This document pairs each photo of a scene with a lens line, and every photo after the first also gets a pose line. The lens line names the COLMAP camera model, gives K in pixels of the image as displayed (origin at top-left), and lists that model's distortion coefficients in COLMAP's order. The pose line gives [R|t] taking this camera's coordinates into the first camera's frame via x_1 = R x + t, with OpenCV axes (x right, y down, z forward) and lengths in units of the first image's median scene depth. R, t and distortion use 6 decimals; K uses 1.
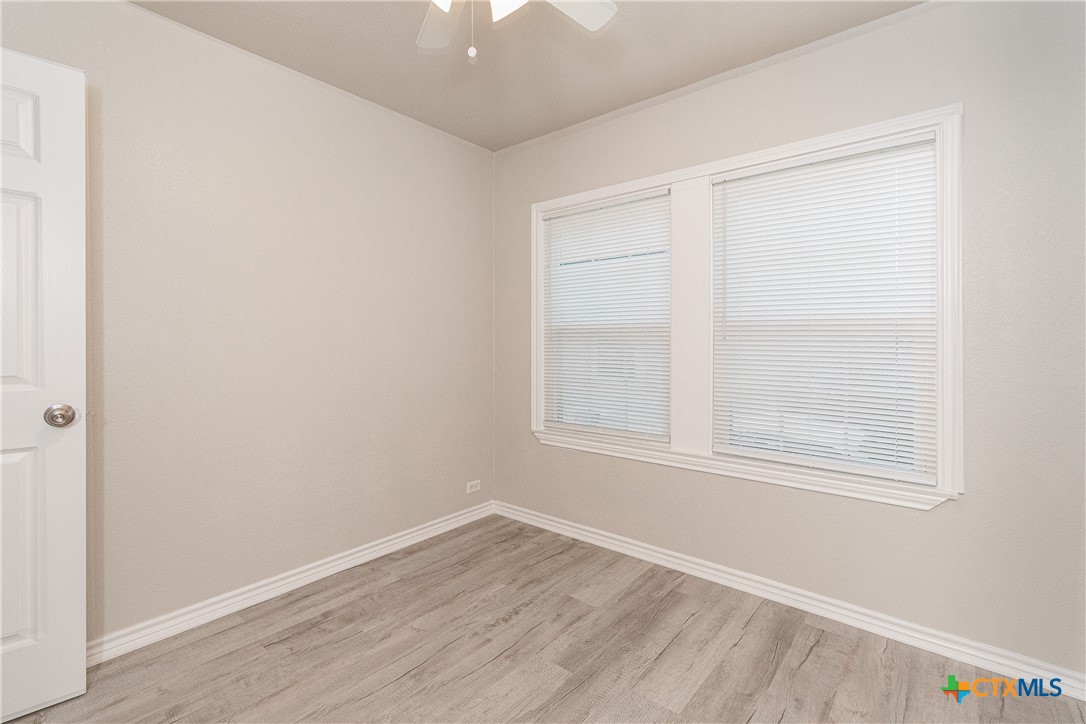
lens RADIAL K [[481.8, 0, 544.9], [0, 481.8, 359.9], [0, 0, 1]] dist [0.001367, -0.000276]
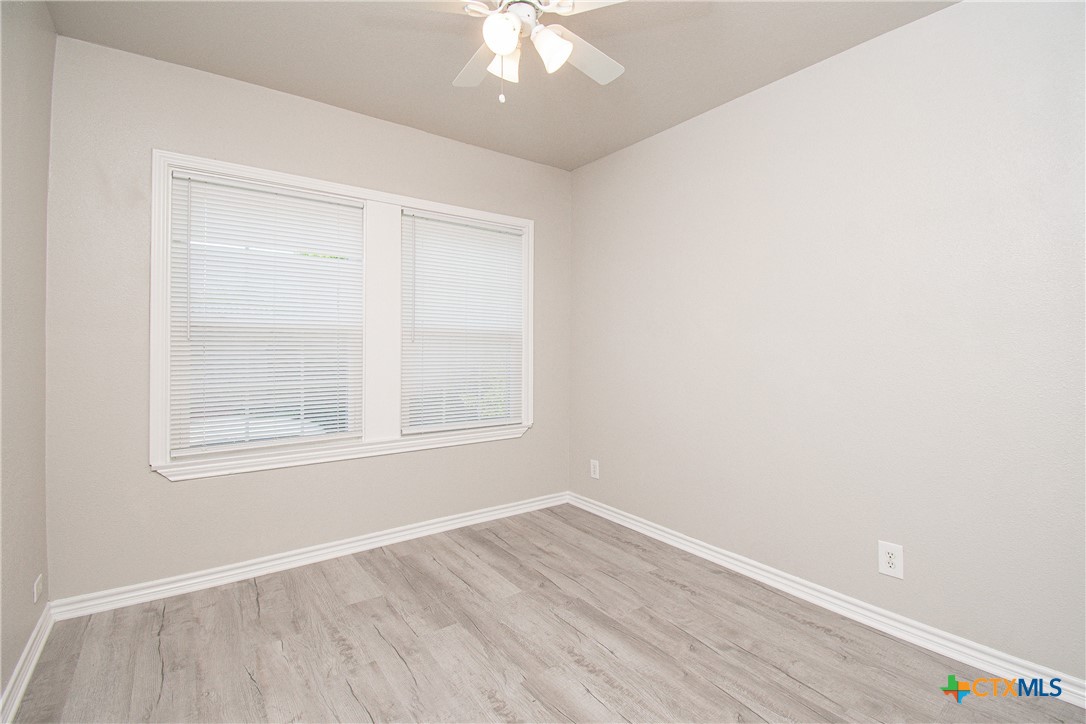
lens RADIAL K [[480.9, 0, 546.2], [0, 480.9, 368.8], [0, 0, 1]] dist [-0.000526, -0.018592]
pose [[0.247793, -0.044959, 0.967769, -0.754249], [0.030518, 0.998789, 0.038586, -0.010517], [-0.968332, 0.019973, 0.248865, 0.361343]]
